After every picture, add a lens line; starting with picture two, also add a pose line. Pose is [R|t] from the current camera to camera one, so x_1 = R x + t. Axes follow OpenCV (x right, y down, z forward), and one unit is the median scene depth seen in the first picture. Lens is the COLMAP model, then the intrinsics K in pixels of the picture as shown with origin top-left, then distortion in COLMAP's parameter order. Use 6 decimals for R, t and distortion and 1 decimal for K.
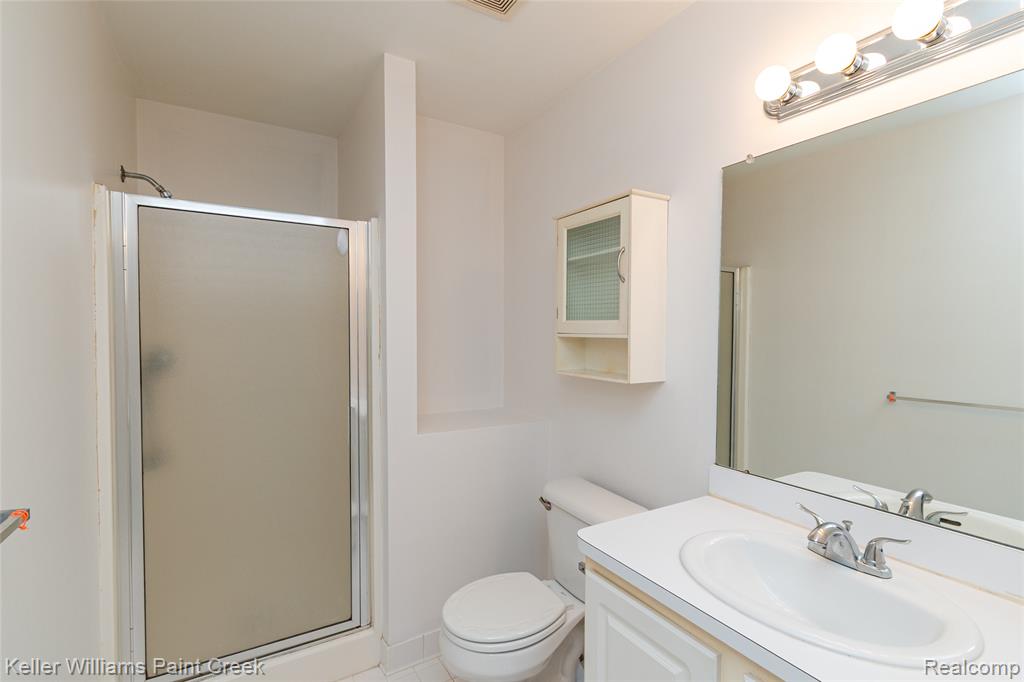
lens RADIAL K [[457.8, 0, 510.2], [0, 457.8, 343.2], [0, 0, 1]] dist [0.002465, 0.000592]
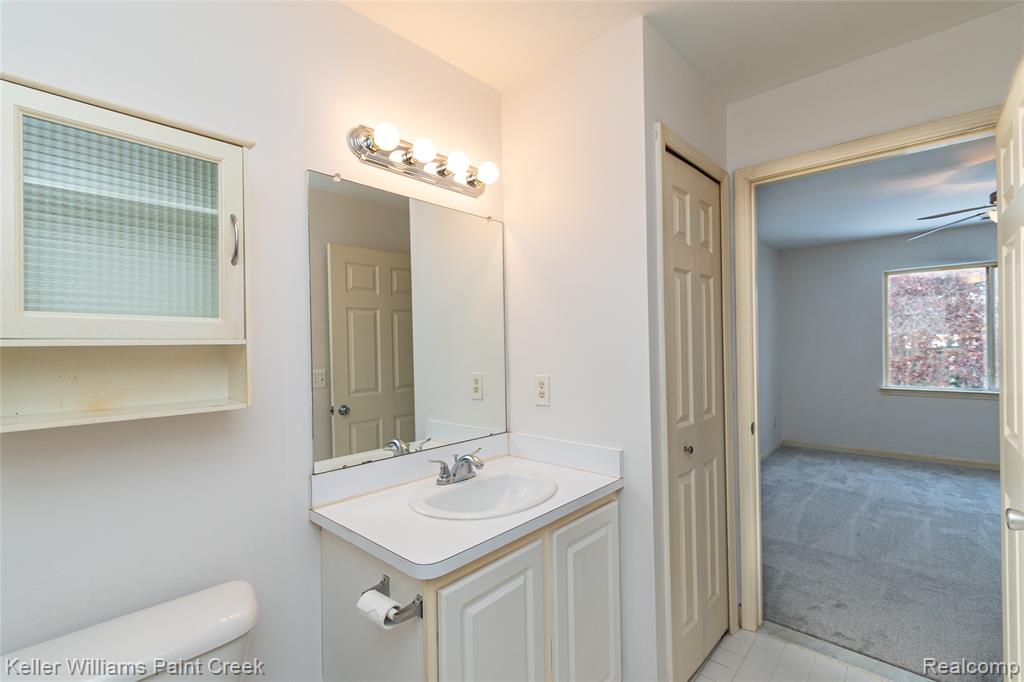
lens RADIAL K [[457.8, 0, 509.7], [0, 457.8, 341.2], [0, 0, 1]] dist [0.002465, 0.000592]
pose [[-0.277510, 0.006302, 0.960702, -0.545162], [0.032490, 0.999468, 0.002829, -0.004059], [-0.960173, 0.031998, -0.277567, 0.796307]]
